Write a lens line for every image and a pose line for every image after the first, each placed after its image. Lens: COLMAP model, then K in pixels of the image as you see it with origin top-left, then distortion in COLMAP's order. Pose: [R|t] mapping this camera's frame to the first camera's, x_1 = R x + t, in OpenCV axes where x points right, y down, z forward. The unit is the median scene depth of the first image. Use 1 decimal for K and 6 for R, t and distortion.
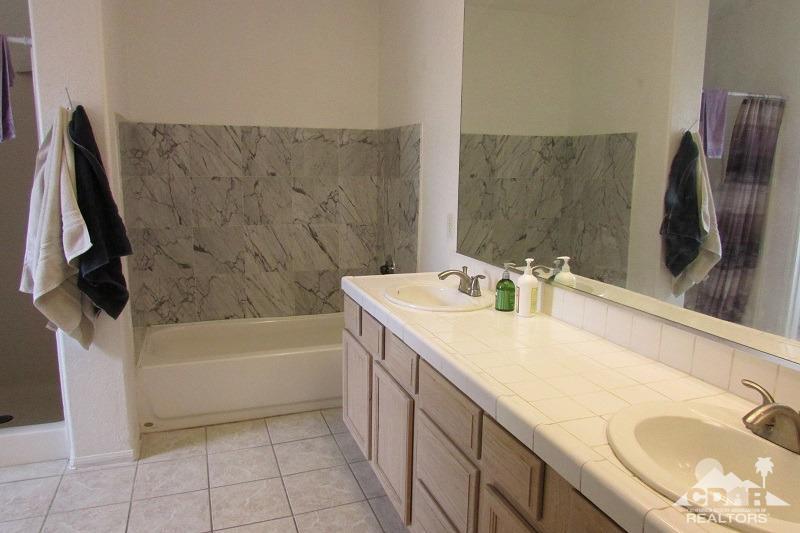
lens RADIAL K [[570.4, 0, 394.0], [0, 570.4, 265.5], [0, 0, 1]] dist [-0.029560, 0.009156]
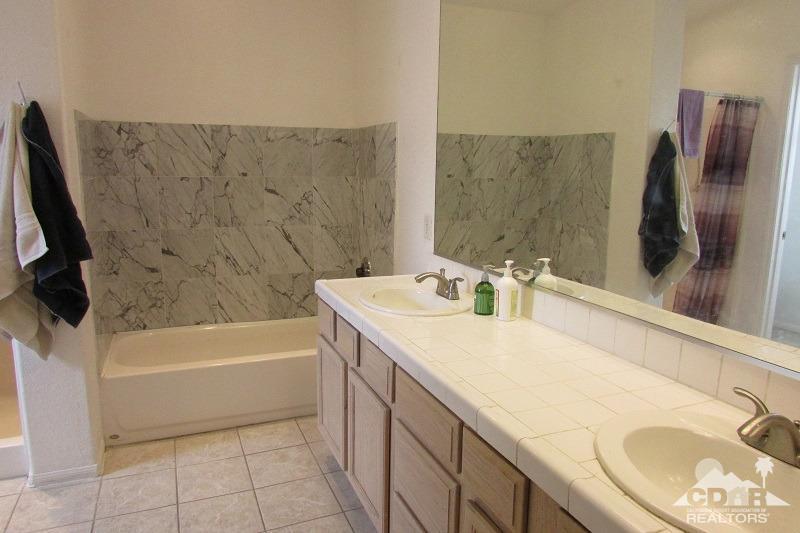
lens RADIAL K [[570.4, 0, 396.4], [0, 570.4, 268.4], [0, 0, 1]] dist [-0.029560, 0.009156]
pose [[0.999011, -0.007486, 0.043828, 0.002261], [0.007341, 0.999967, 0.003471, -0.002262], [-0.043853, -0.003146, 0.999033, 0.023407]]
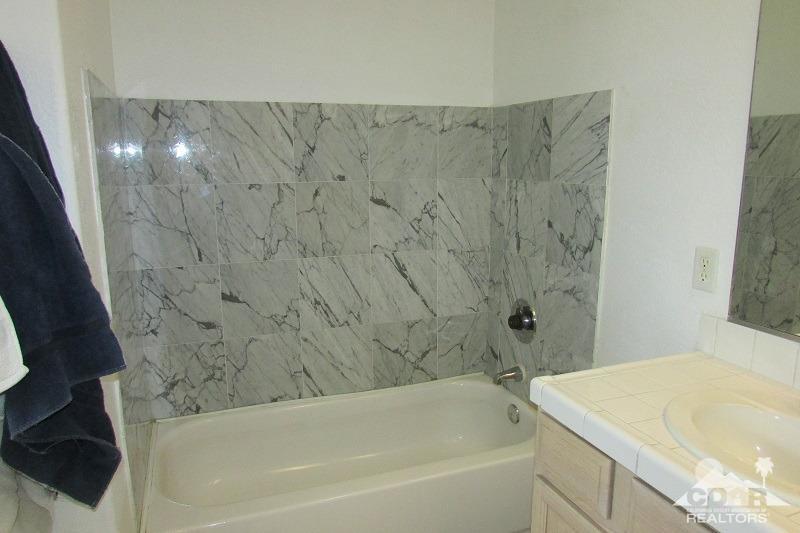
lens RADIAL K [[570.4, 0, 396.3], [0, 570.4, 269.5], [0, 0, 1]] dist [-0.029560, 0.009156]
pose [[0.999659, -0.020965, 0.015580, -0.173131], [0.020698, 0.999639, 0.017109, -0.070928], [-0.015933, -0.016781, 0.999732, 0.375825]]
